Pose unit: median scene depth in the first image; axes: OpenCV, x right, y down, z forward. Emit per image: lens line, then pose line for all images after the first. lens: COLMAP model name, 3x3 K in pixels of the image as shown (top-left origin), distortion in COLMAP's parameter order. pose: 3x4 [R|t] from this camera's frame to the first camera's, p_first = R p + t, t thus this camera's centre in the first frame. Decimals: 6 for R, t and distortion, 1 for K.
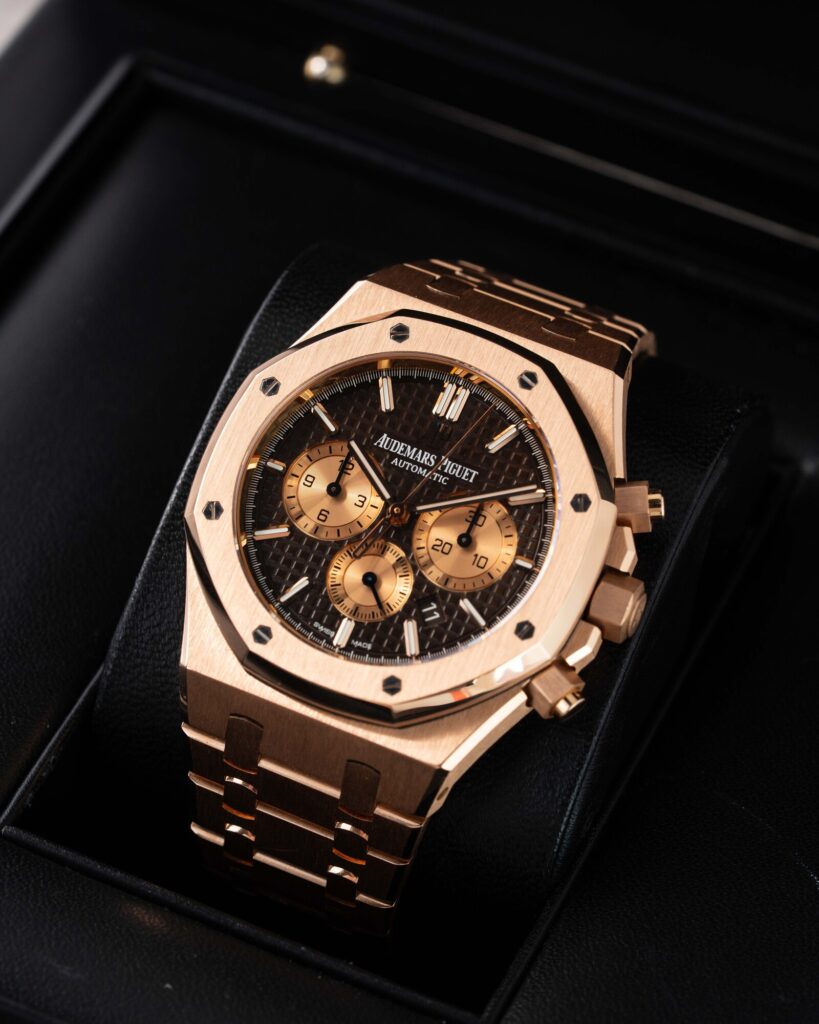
lens RADIAL K [[5138.8, 0, 407.2], [0, 5138.8, 512.2], [0, 0, 1]] dist [-0.074755, 0.000000]
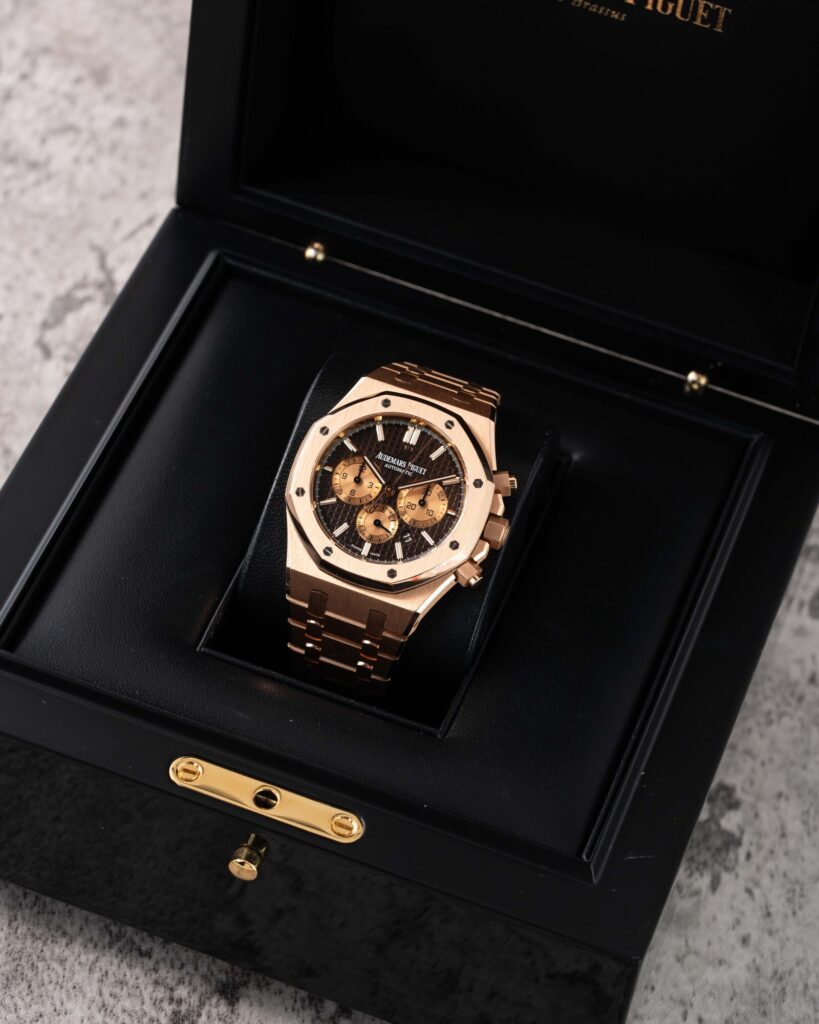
lens RADIAL K [[5138.8, 0, 410.3], [0, 5138.8, 512.2], [0, 0, 1]] dist [-0.074755, 0.000000]
pose [[0.995619, -0.031874, 0.087908, -0.175759], [0.029355, 0.999125, 0.029795, -0.052569], [-0.088781, -0.027084, 0.995683, -1.067124]]
